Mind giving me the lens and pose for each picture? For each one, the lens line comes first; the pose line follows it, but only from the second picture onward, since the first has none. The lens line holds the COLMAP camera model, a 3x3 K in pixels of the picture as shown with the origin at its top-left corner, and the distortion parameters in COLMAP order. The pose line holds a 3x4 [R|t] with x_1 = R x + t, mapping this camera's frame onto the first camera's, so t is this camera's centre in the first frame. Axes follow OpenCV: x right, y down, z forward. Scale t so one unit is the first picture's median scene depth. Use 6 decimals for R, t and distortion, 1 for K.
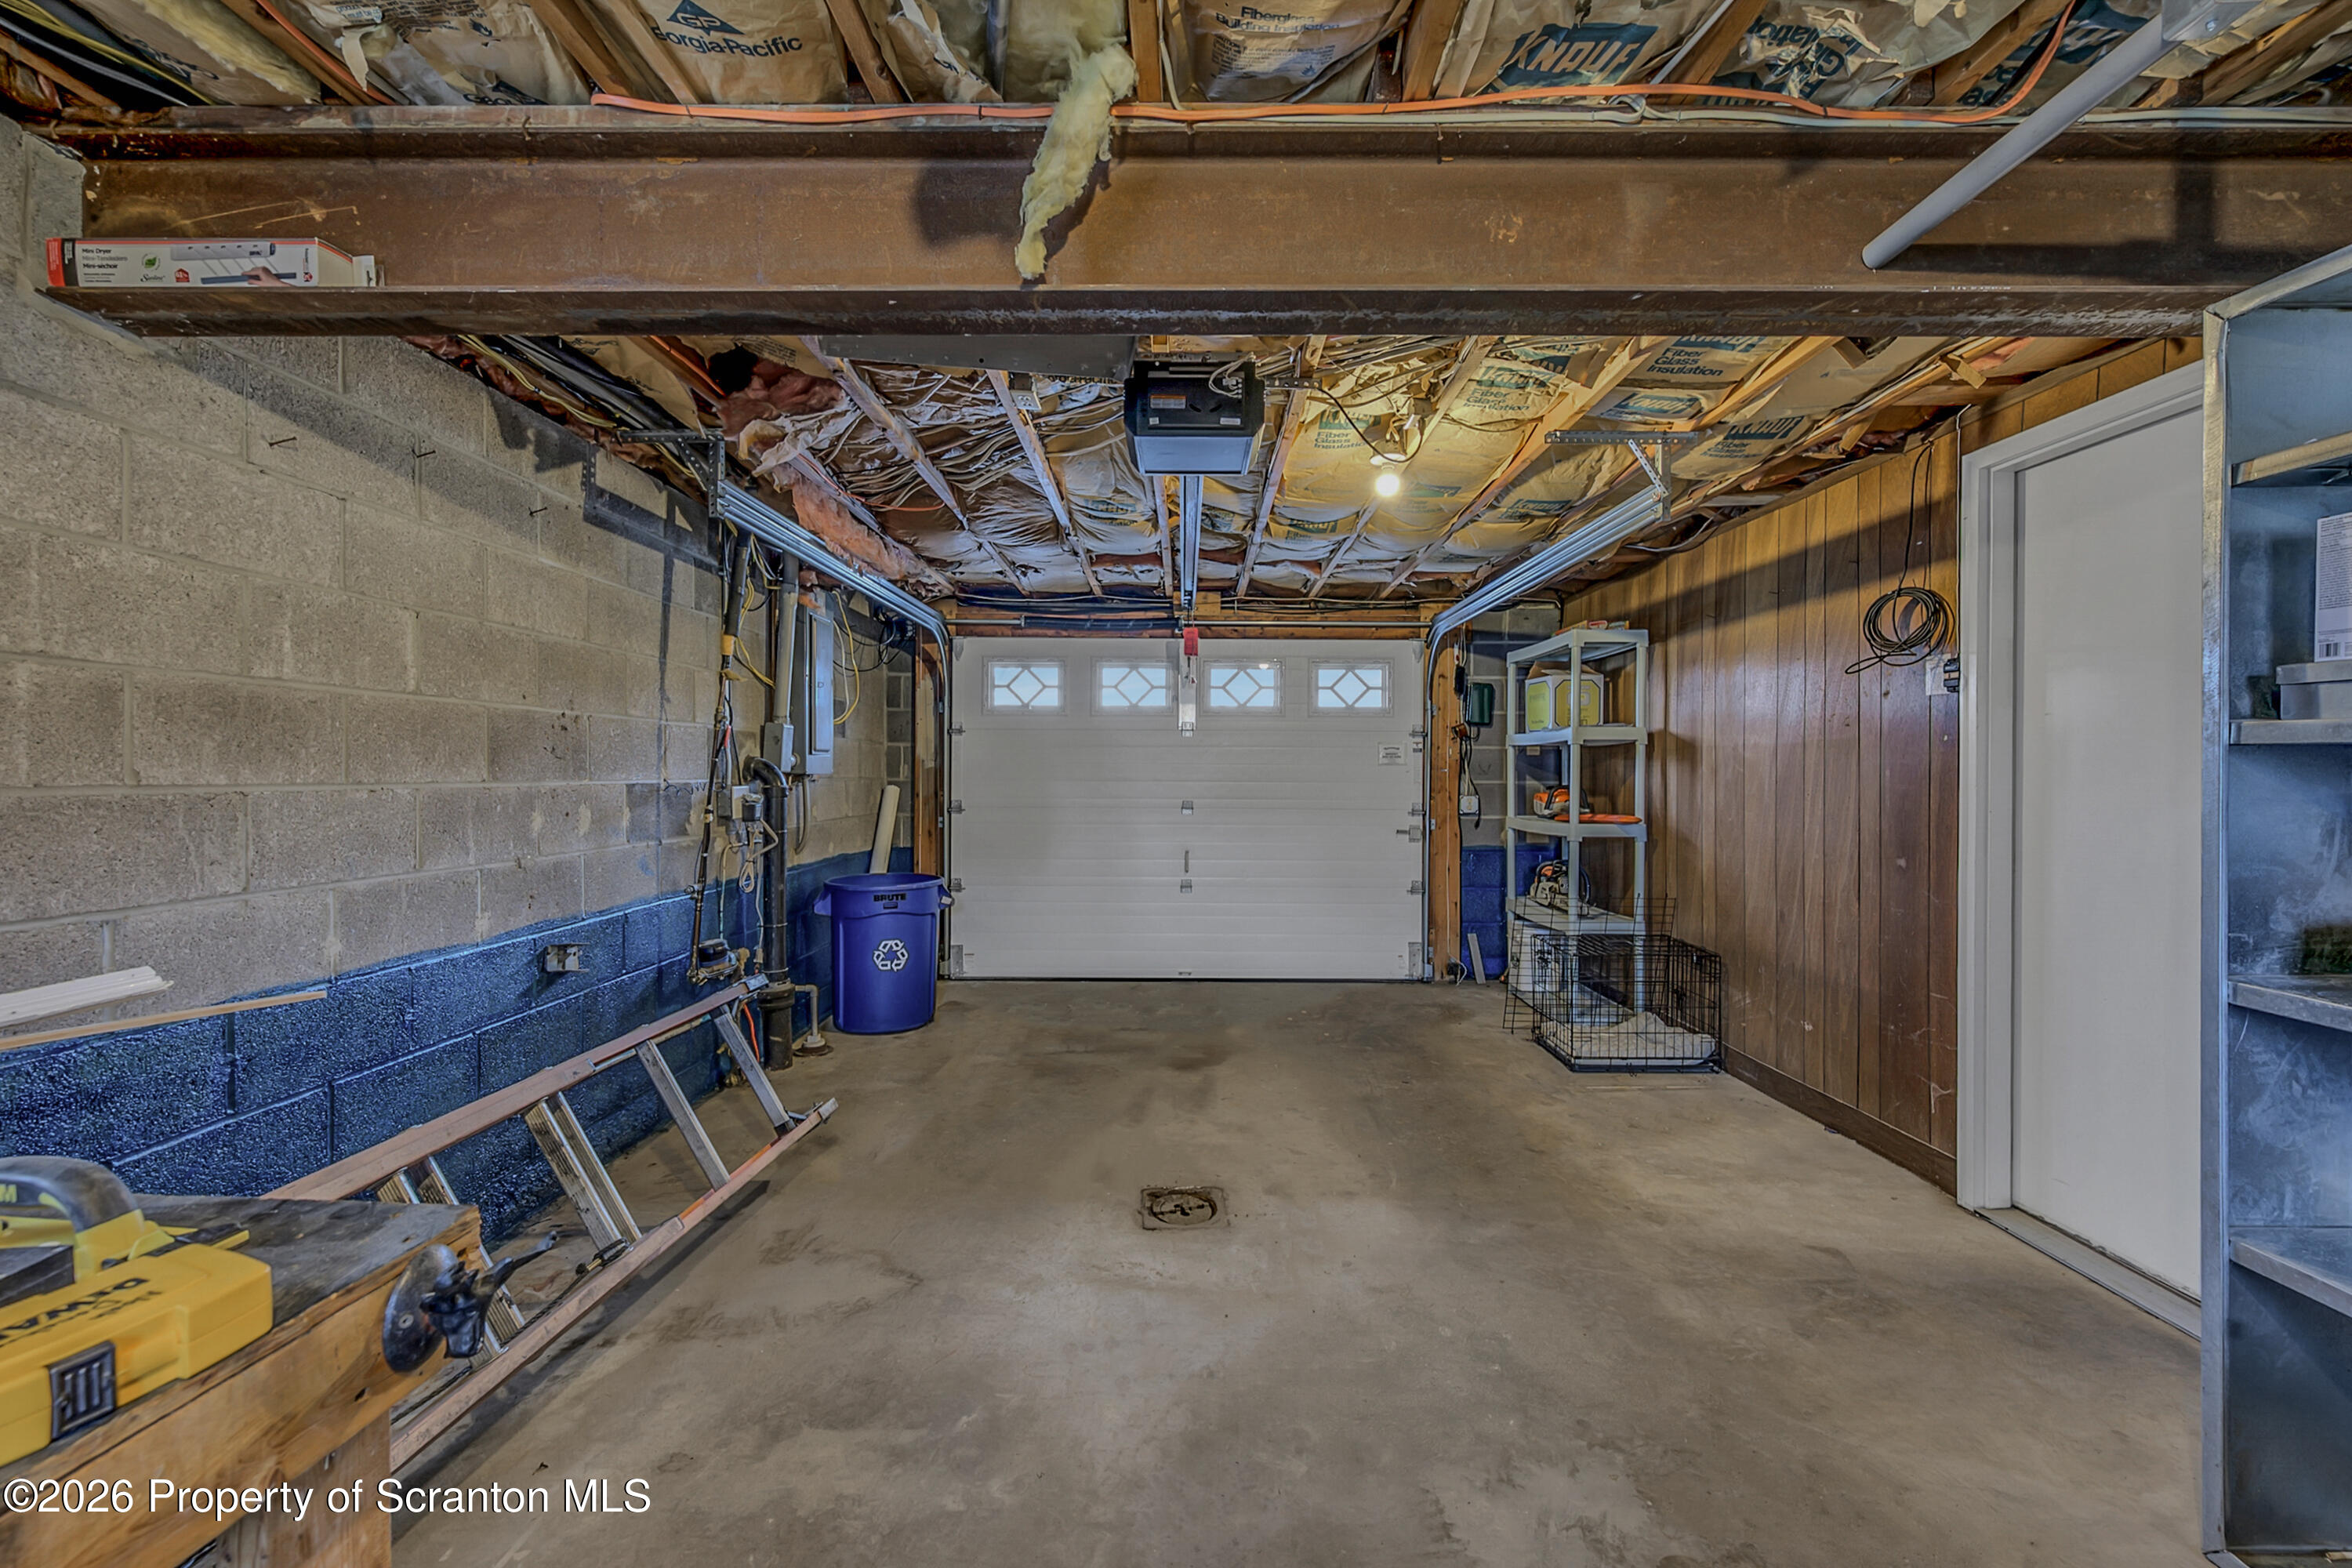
lens RADIAL K [[1572.2, 0, 1177.9], [0, 1572.2, 778.6], [0, 0, 1]] dist [-0.006382, -0.002059]
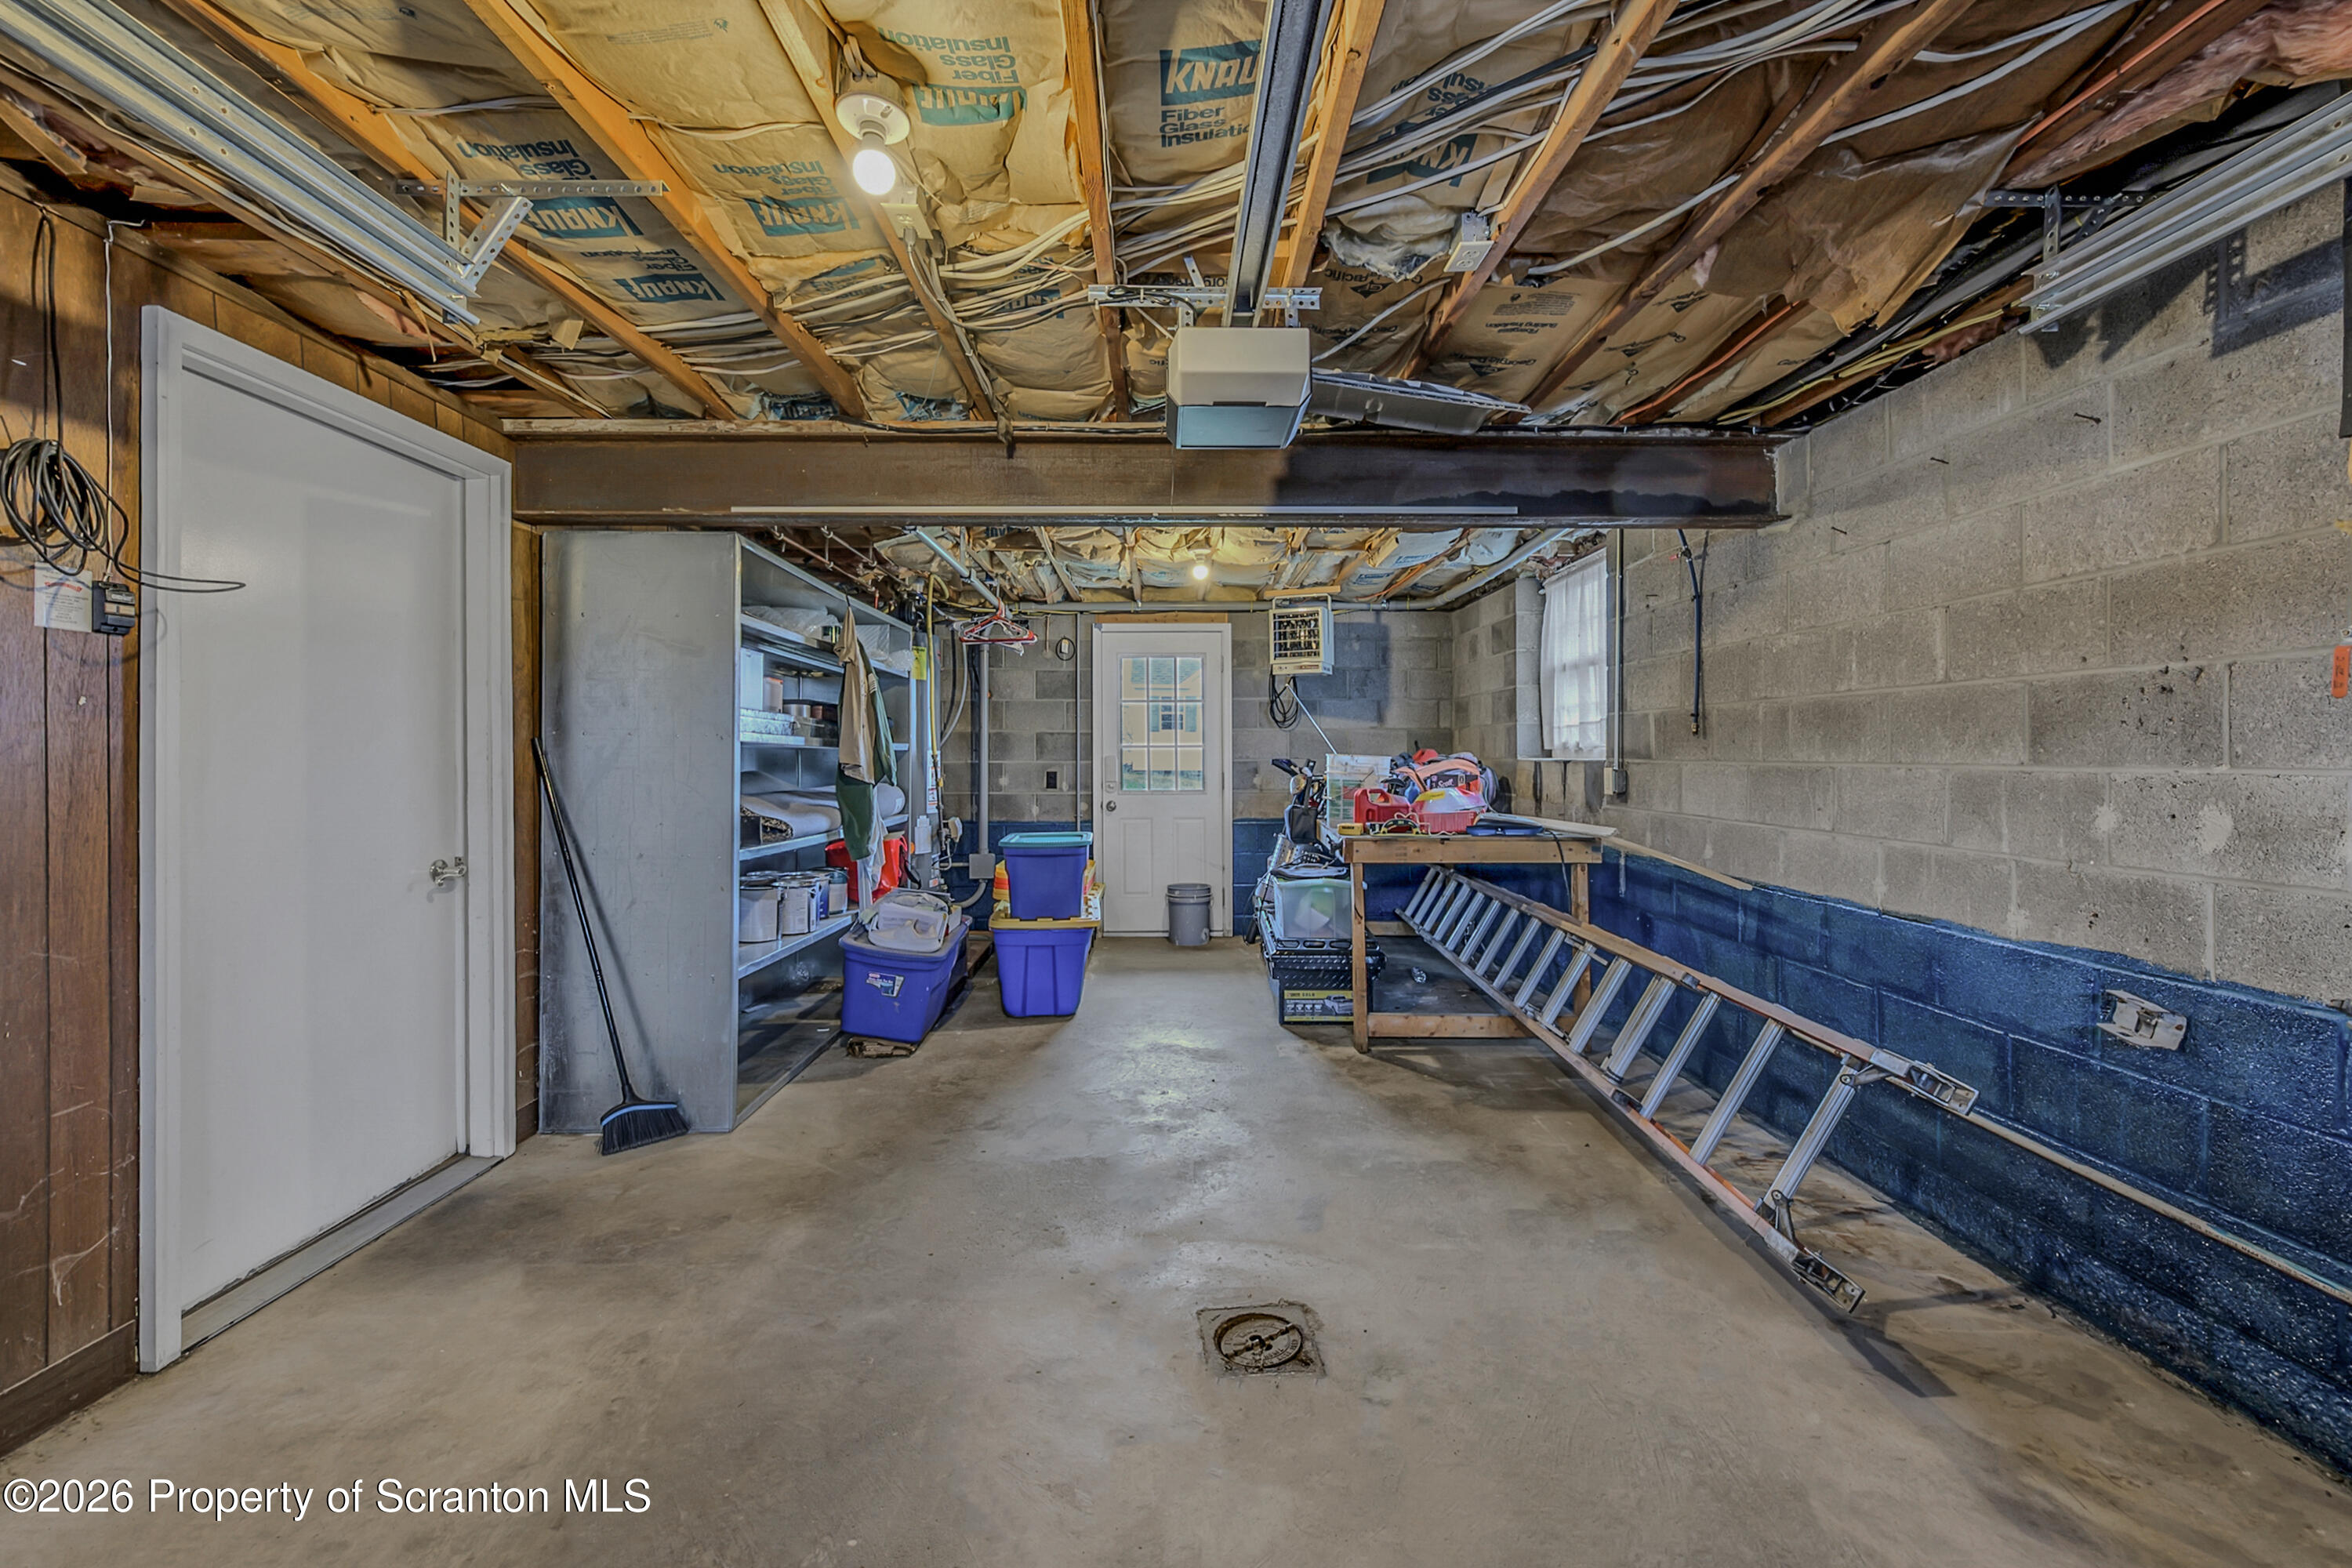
lens RADIAL K [[1572.2, 0, 1176.8], [0, 1572.2, 773.6], [0, 0, 1]] dist [-0.006382, -0.002059]
pose [[-0.999880, 0.000426, -0.015464, 0.061706], [0.000177, 0.999870, 0.016151, -0.007905], [0.015469, 0.016146, -0.999750, 1.993110]]
